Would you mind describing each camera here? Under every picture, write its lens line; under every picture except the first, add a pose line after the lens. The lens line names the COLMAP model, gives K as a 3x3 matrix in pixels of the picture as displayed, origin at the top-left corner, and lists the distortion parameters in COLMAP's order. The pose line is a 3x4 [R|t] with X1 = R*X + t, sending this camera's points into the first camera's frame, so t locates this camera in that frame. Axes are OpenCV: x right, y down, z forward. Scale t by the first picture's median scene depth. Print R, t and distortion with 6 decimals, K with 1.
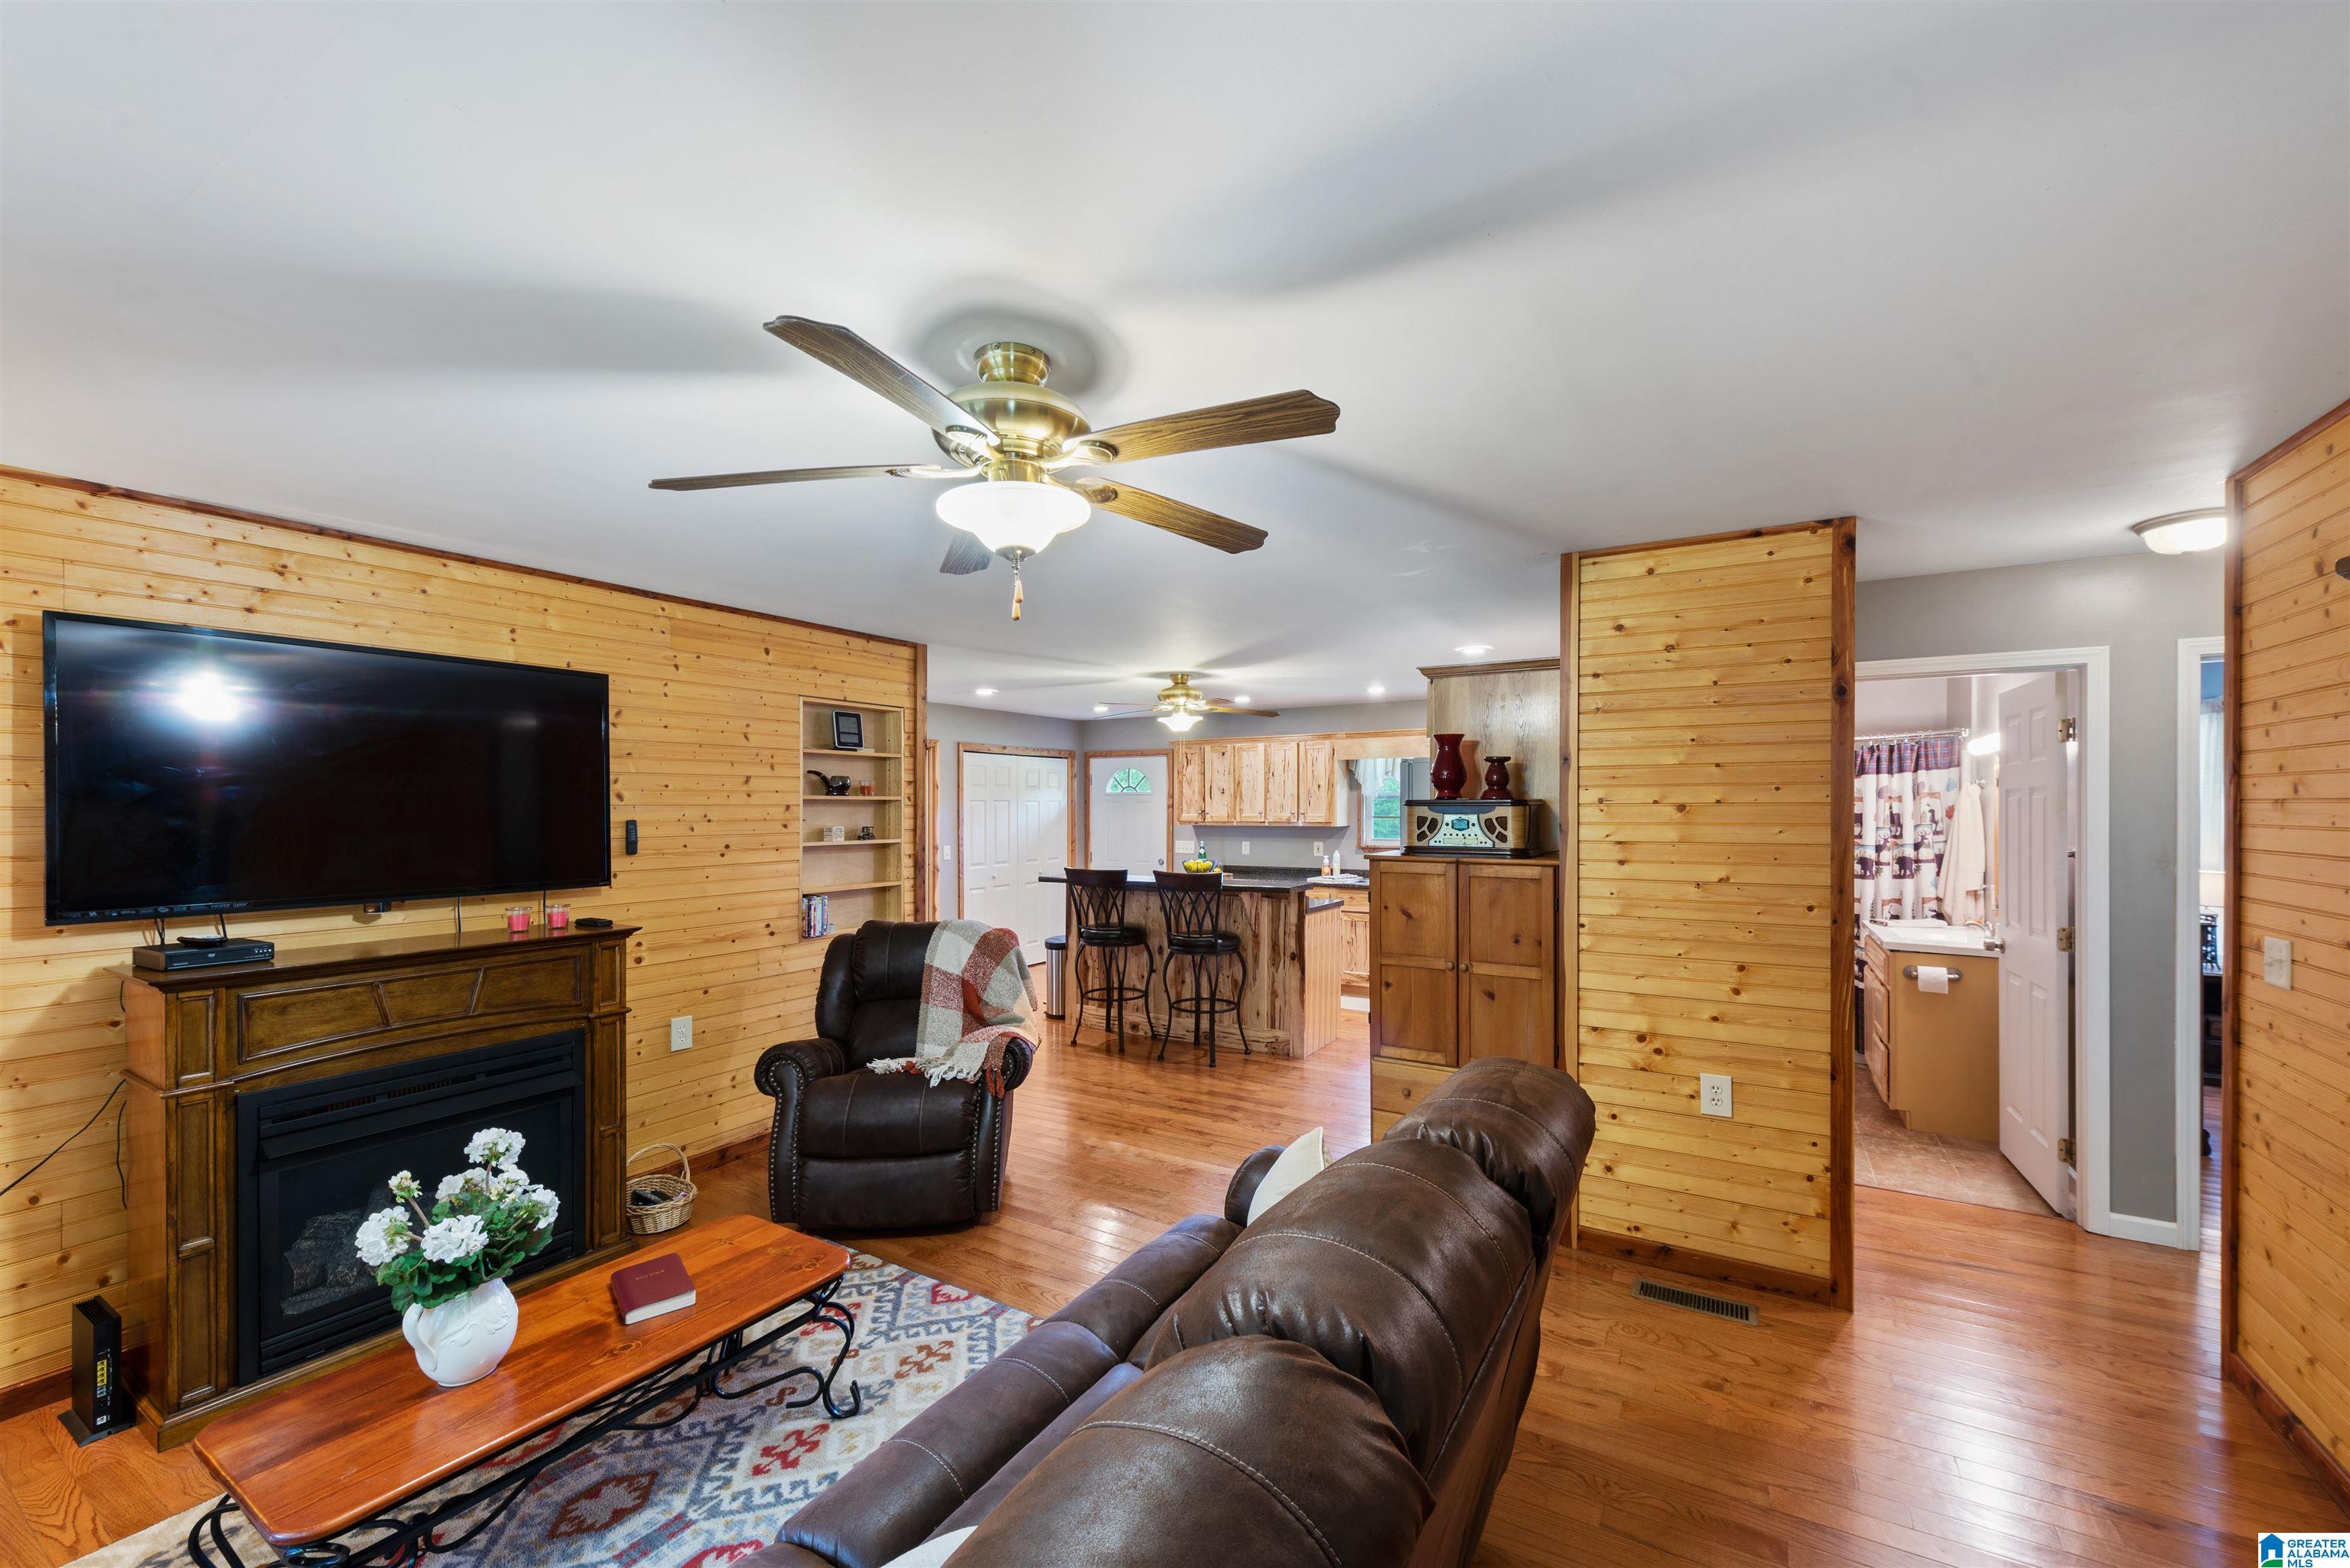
lens RADIAL K [[927.9, 0, 1171.0], [0, 927.9, 802.1], [0, 0, 1]] dist [0.000306, -0.000560]
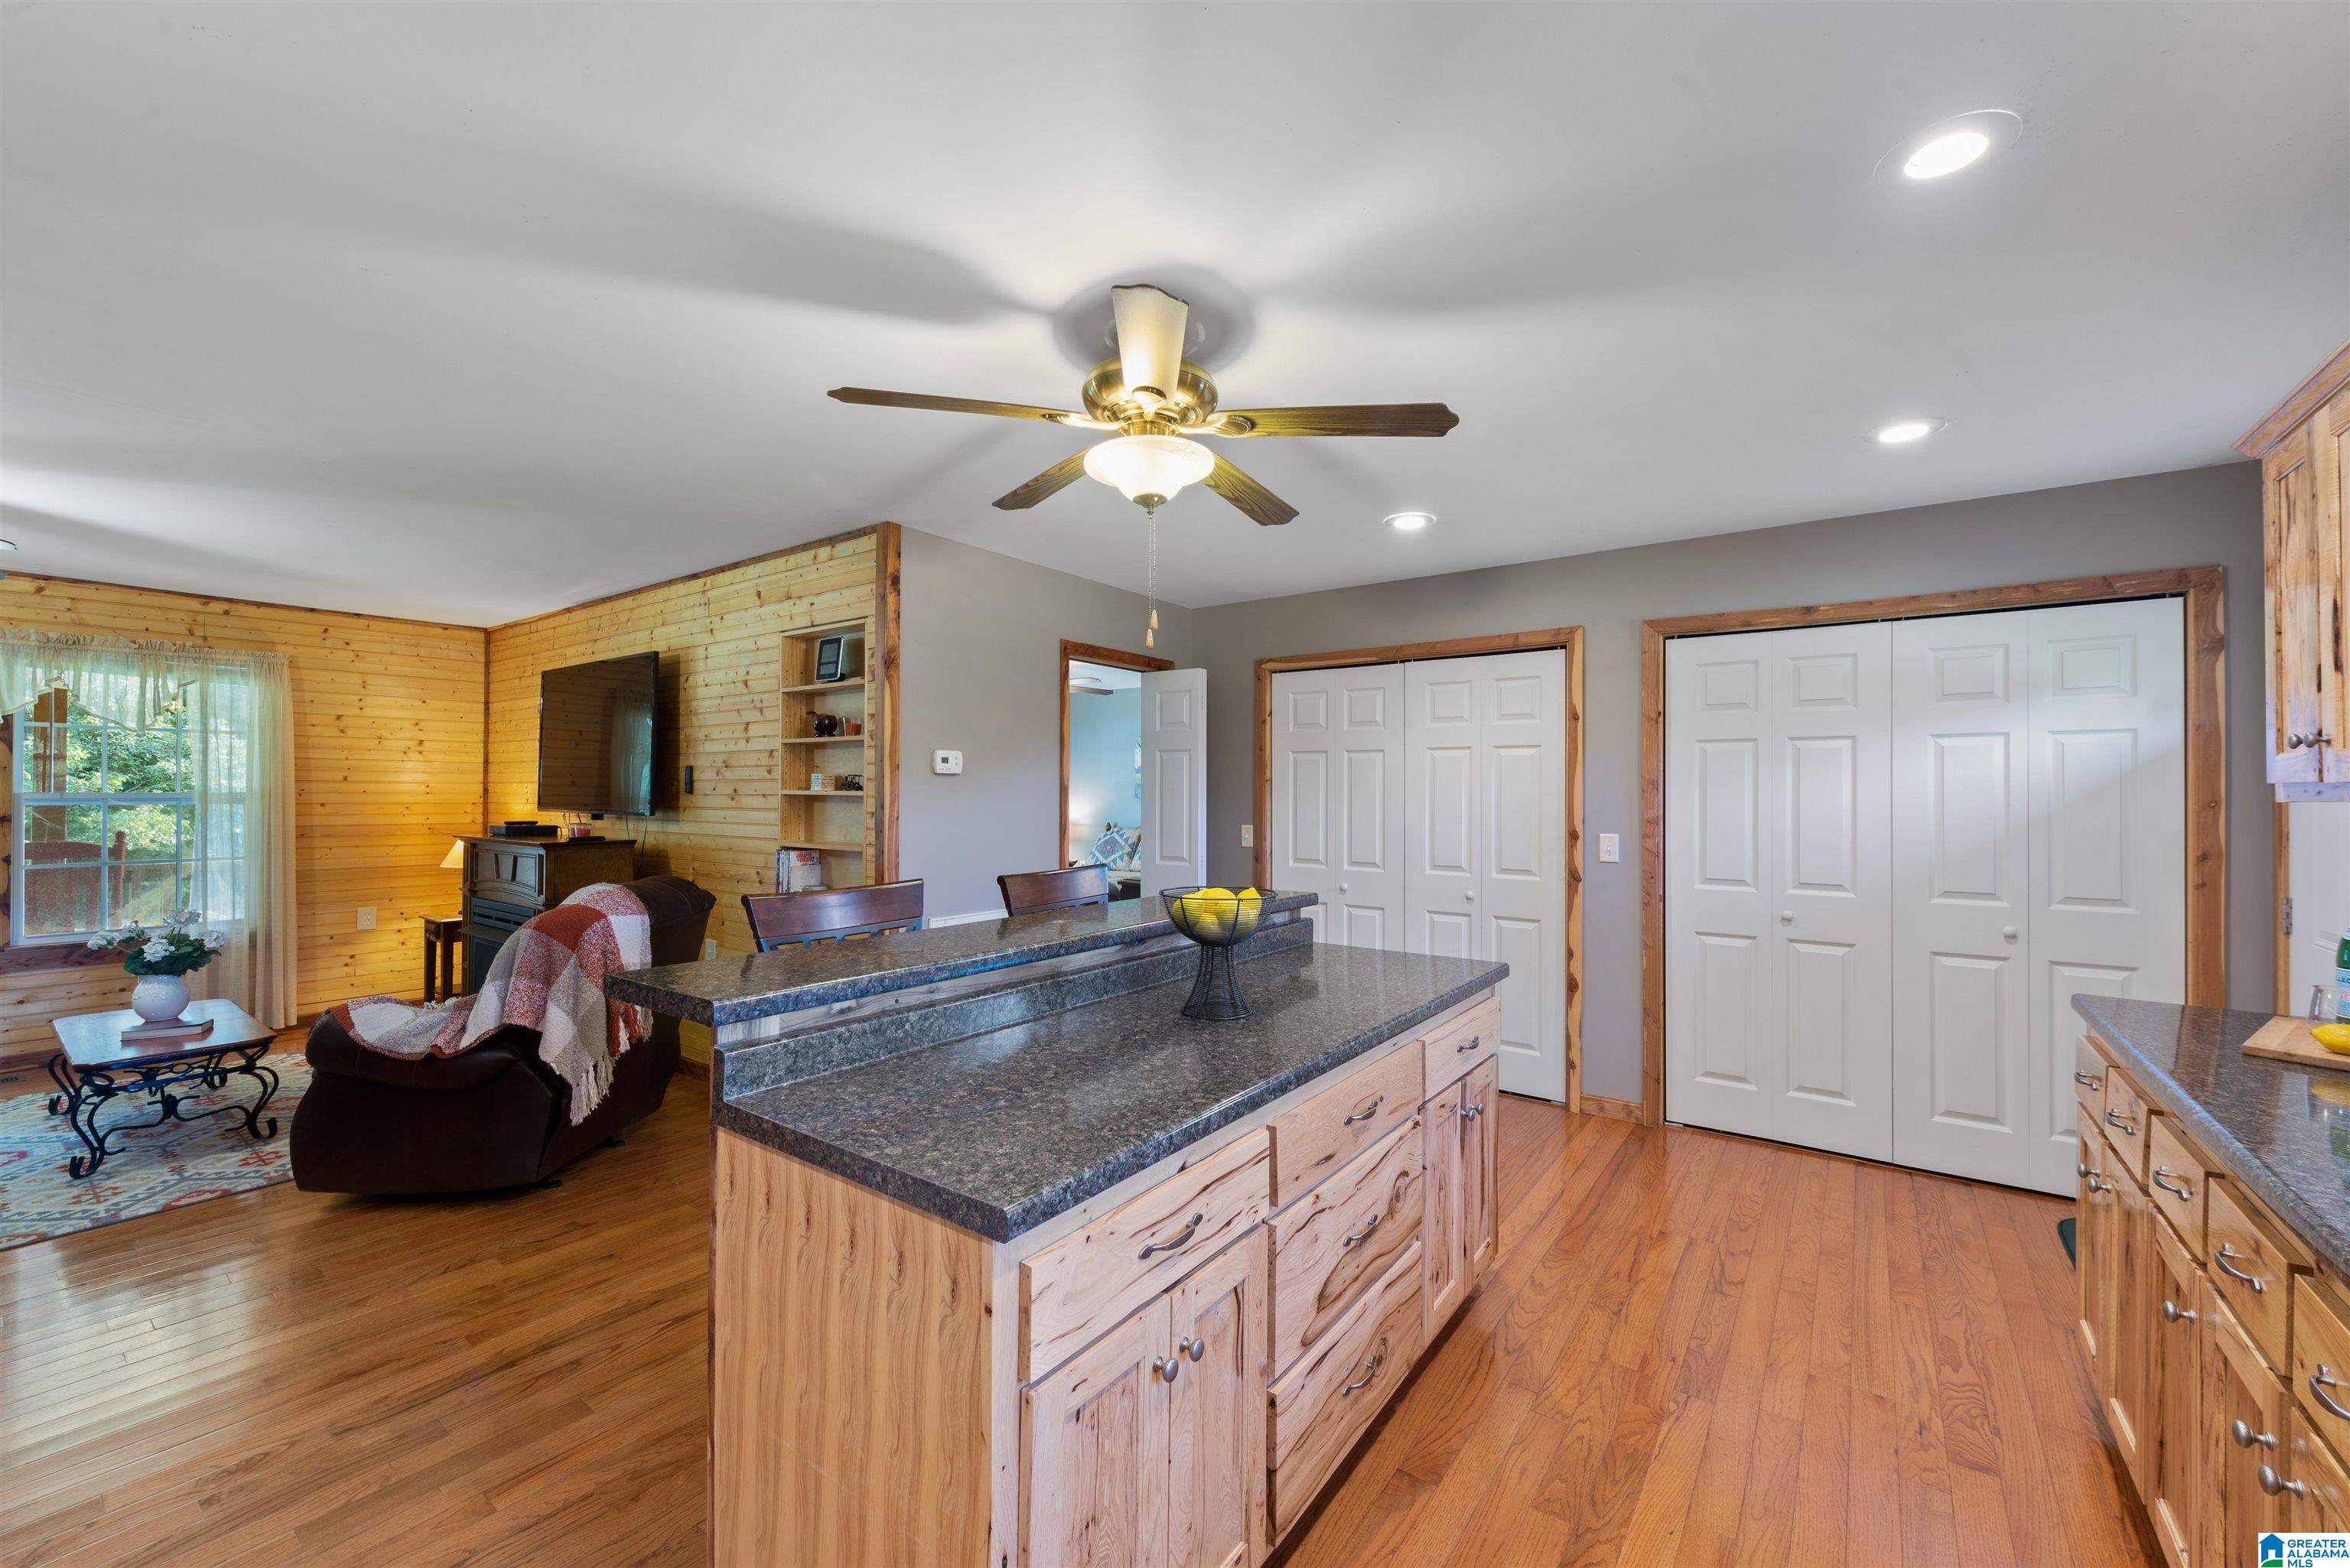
lens RADIAL K [[927.9, 0, 1189.5], [0, 927.9, 784.4], [0, 0, 1]] dist [0.000306, -0.000560]
pose [[-0.069249, -0.009167, -0.997557, 0.271353], [-0.001992, 0.999957, -0.009051, 0.025054], [0.997597, 0.001361, -0.069264, 0.807782]]
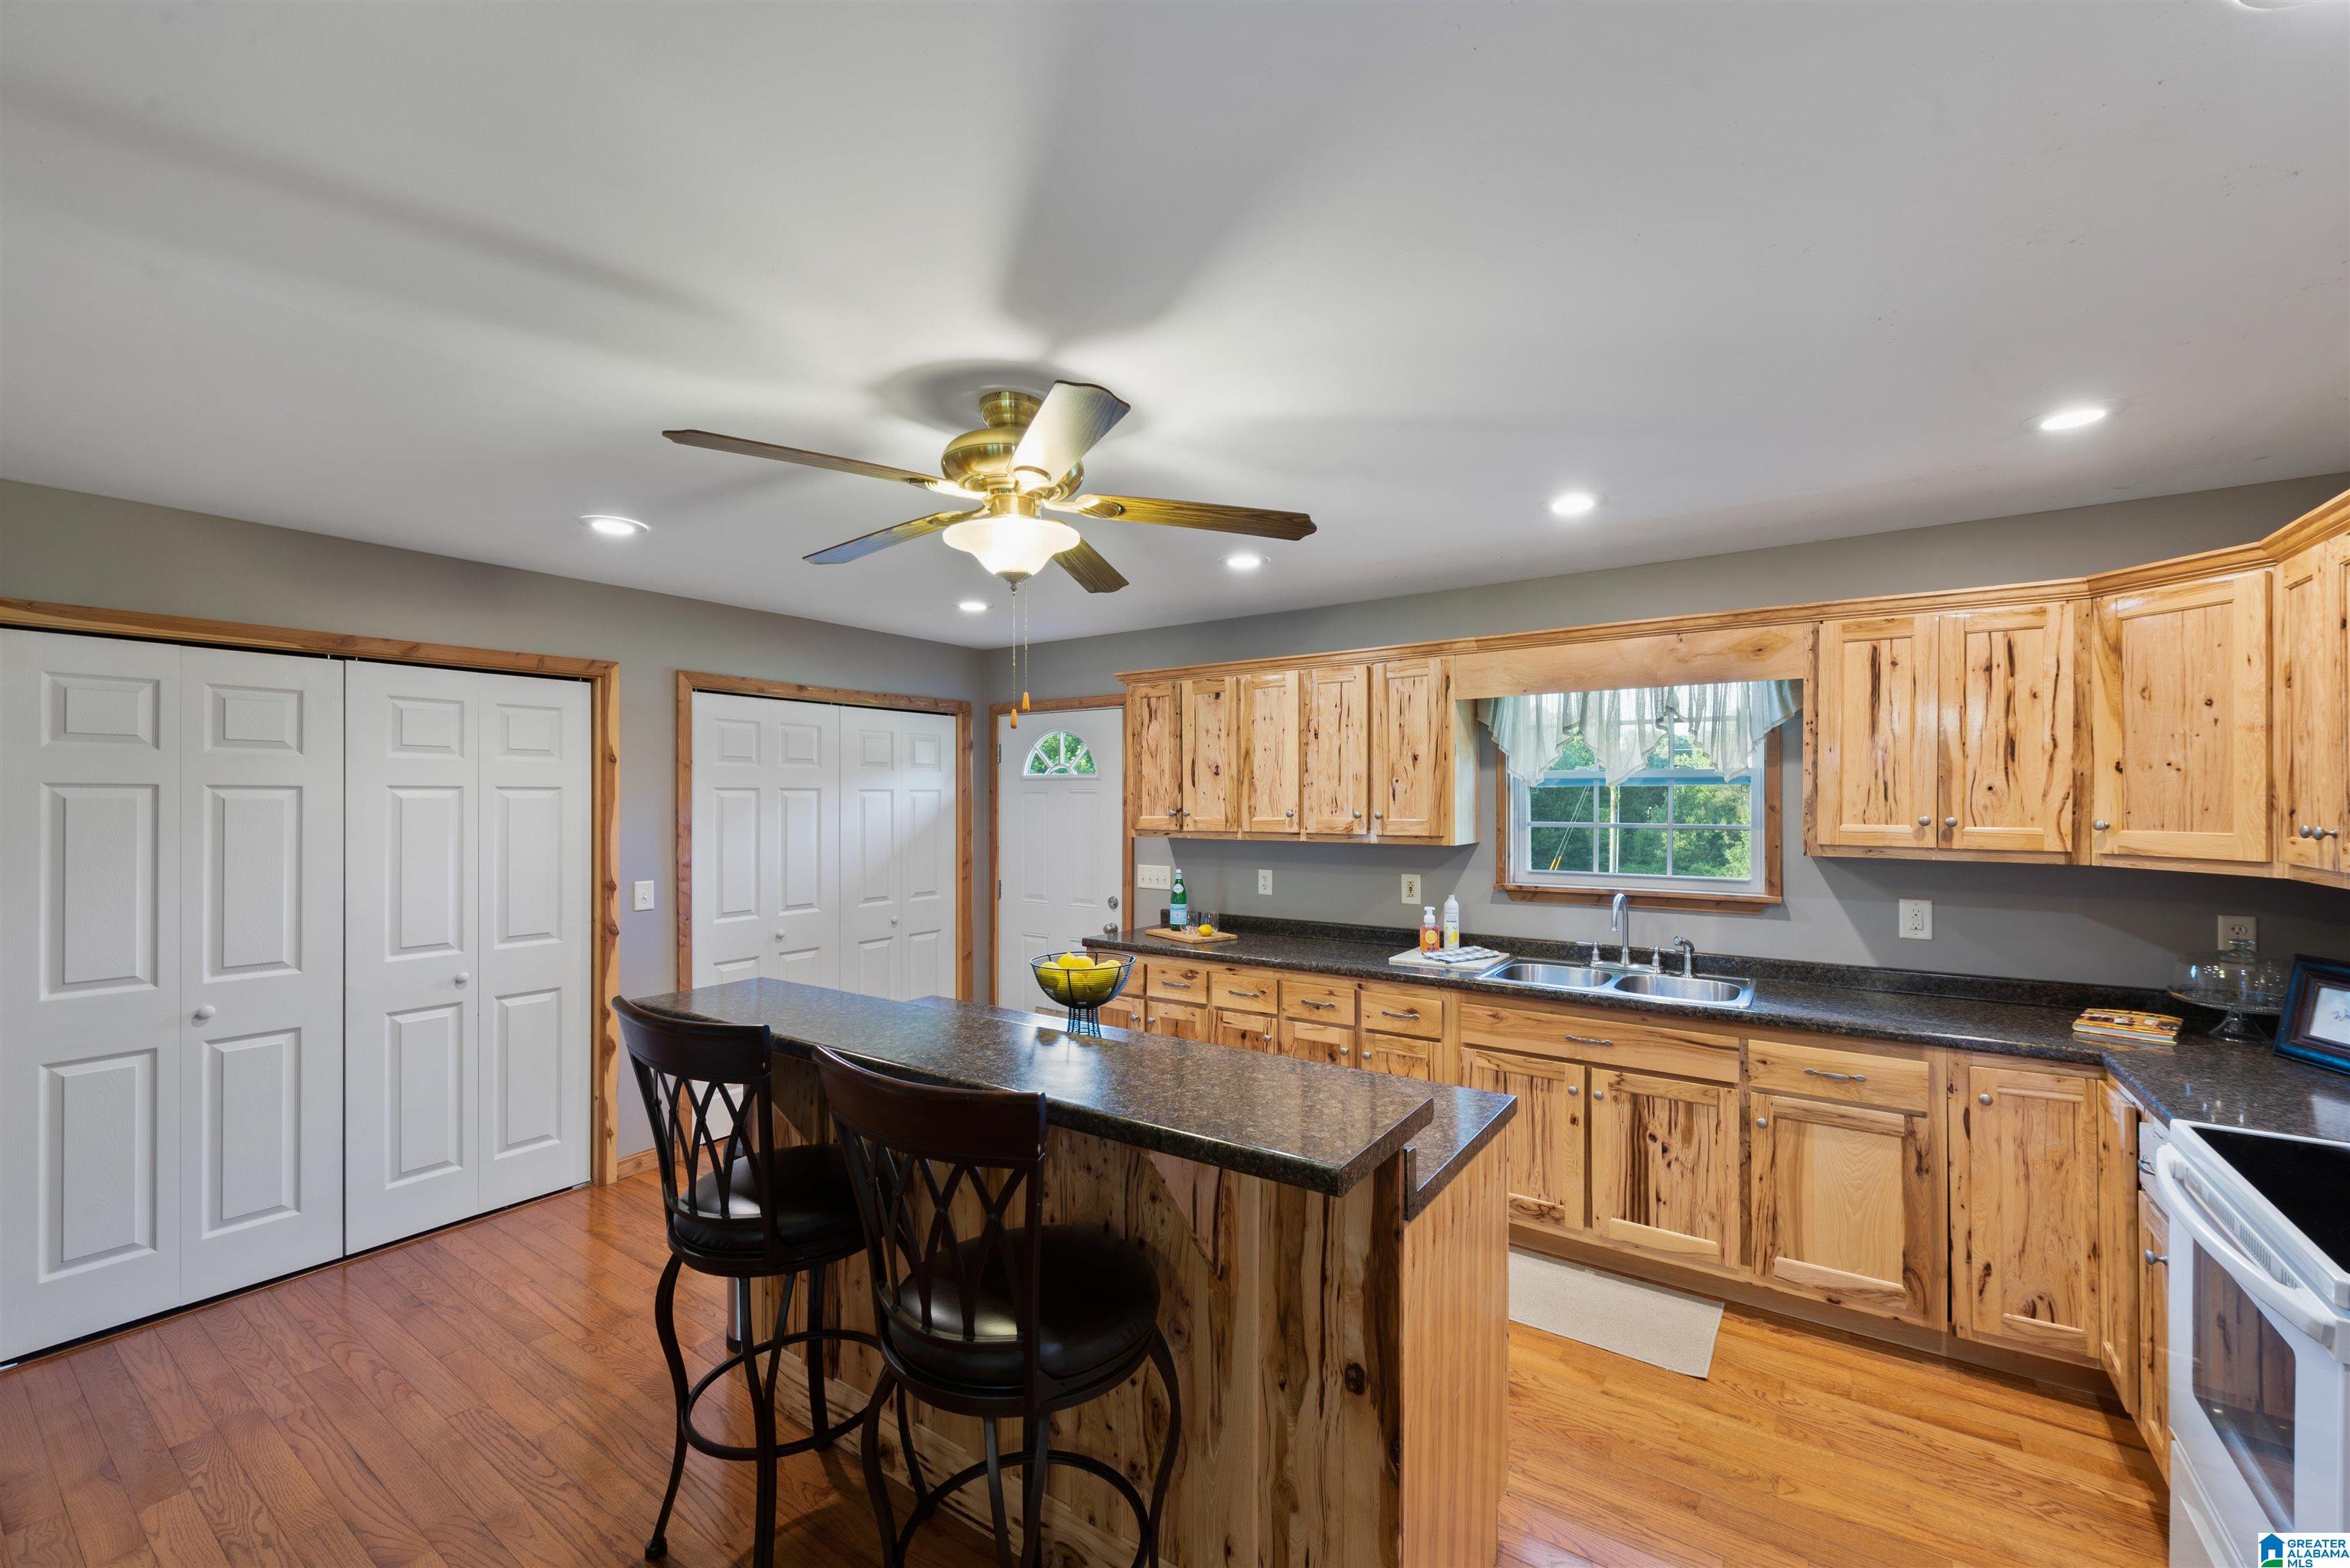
lens RADIAL K [[927.9, 0, 1192.9], [0, 927.9, 792.5], [0, 0, 1]] dist [0.000306, -0.000560]
pose [[0.998883, 0.000103, -0.047254, 0.070076], [-0.000250, 0.999995, -0.003105, 0.001600], [0.047254, 0.003114, 0.998878, 0.525687]]
